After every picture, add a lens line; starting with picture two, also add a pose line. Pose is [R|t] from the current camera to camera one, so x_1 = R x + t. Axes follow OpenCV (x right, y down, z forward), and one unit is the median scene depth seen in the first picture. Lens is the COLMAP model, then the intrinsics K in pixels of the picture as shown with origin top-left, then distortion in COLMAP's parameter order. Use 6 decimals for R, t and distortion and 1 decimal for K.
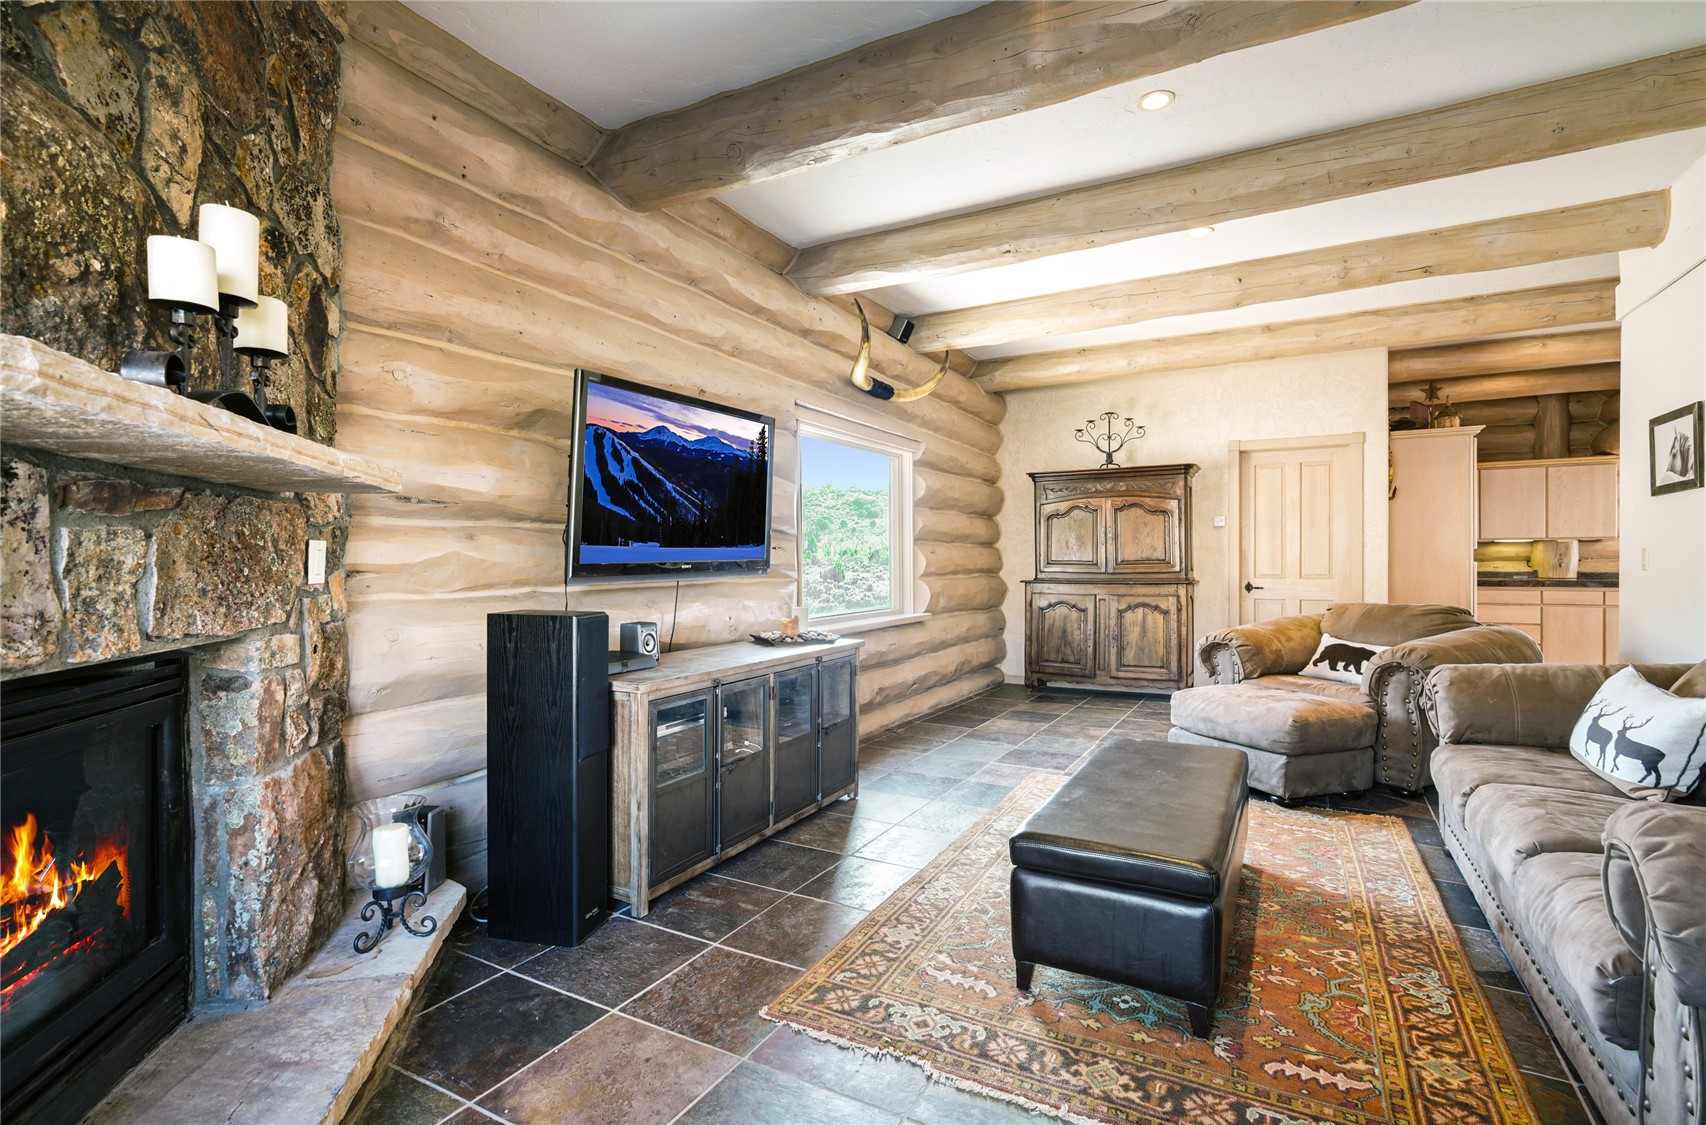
lens RADIAL K [[782.1, 0, 851.1], [0, 782.1, 557.6], [0, 0, 1]] dist [-0.009269, 0.004347]
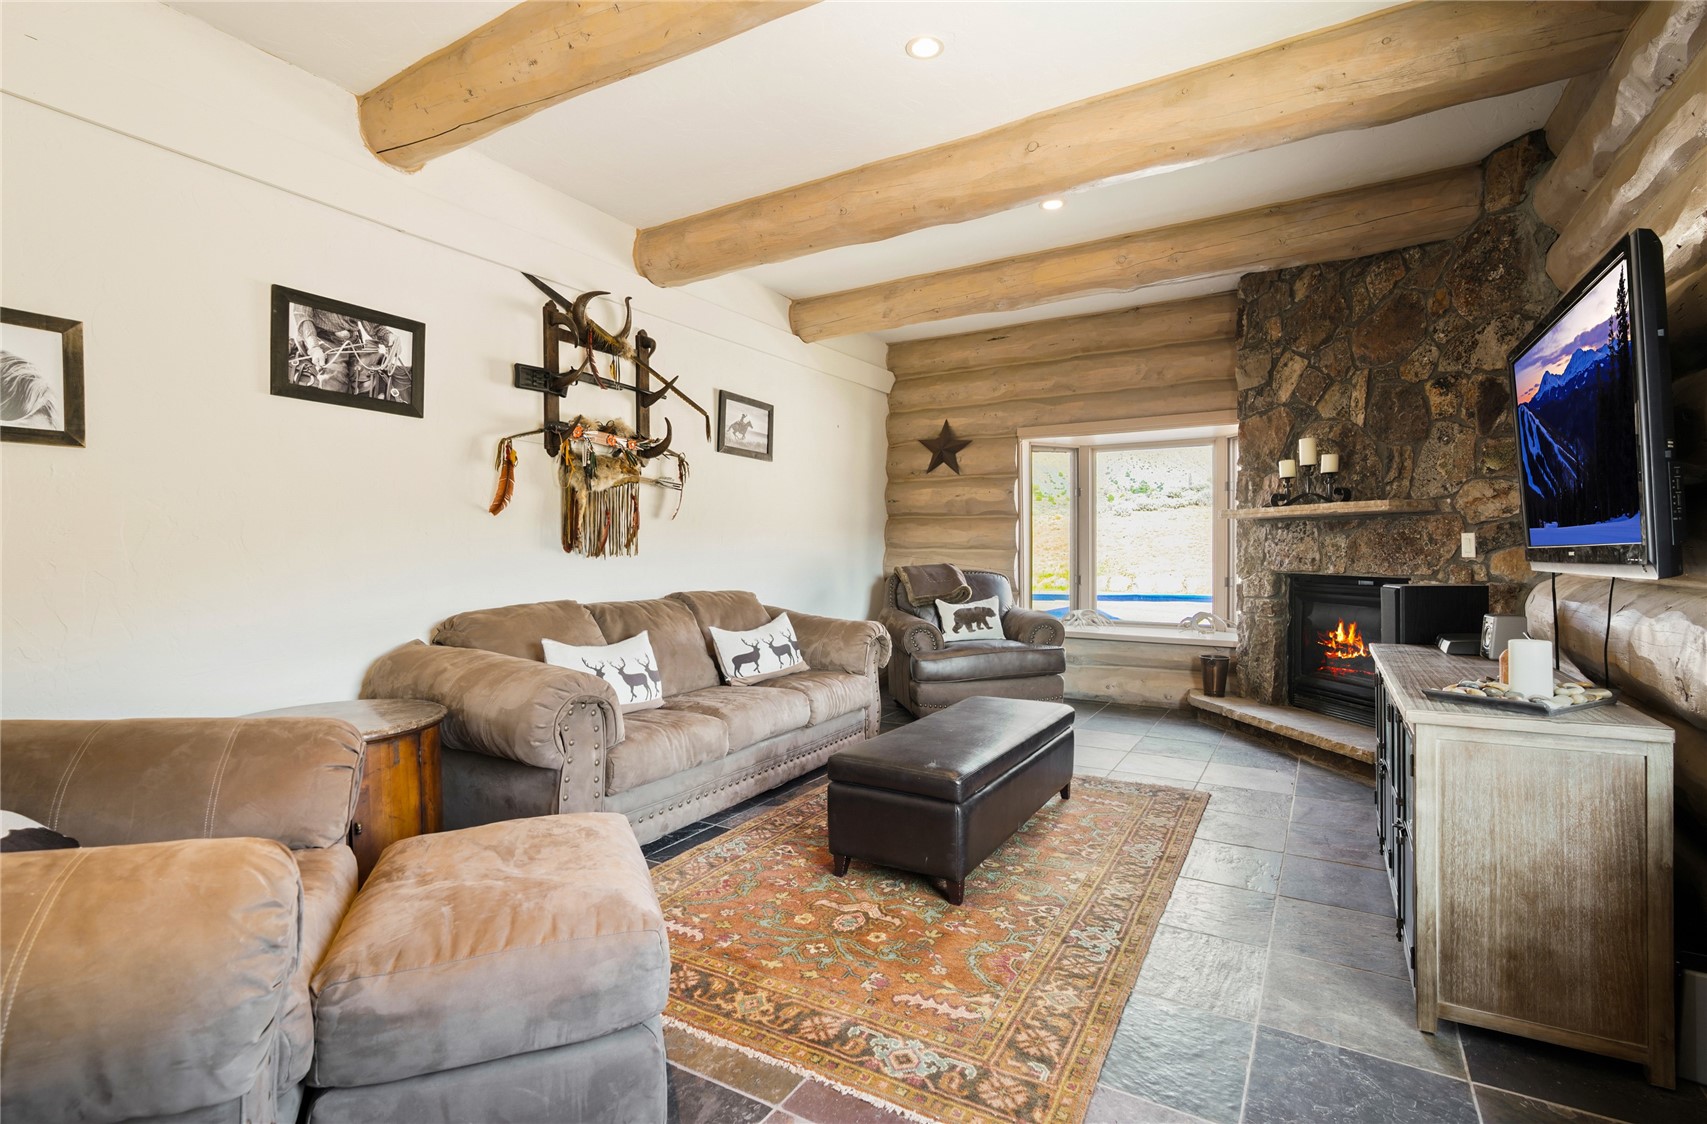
lens RADIAL K [[782.6, 0, 860.7], [0, 782.6, 553.2], [0, 0, 1]] dist [-0.009269, 0.004347]
pose [[-0.999707, 0.007066, 0.023161, 0.572397], [0.007186, 0.999961, 0.005070, 0.005602], [-0.023124, 0.005235, -0.999719, 2.484114]]
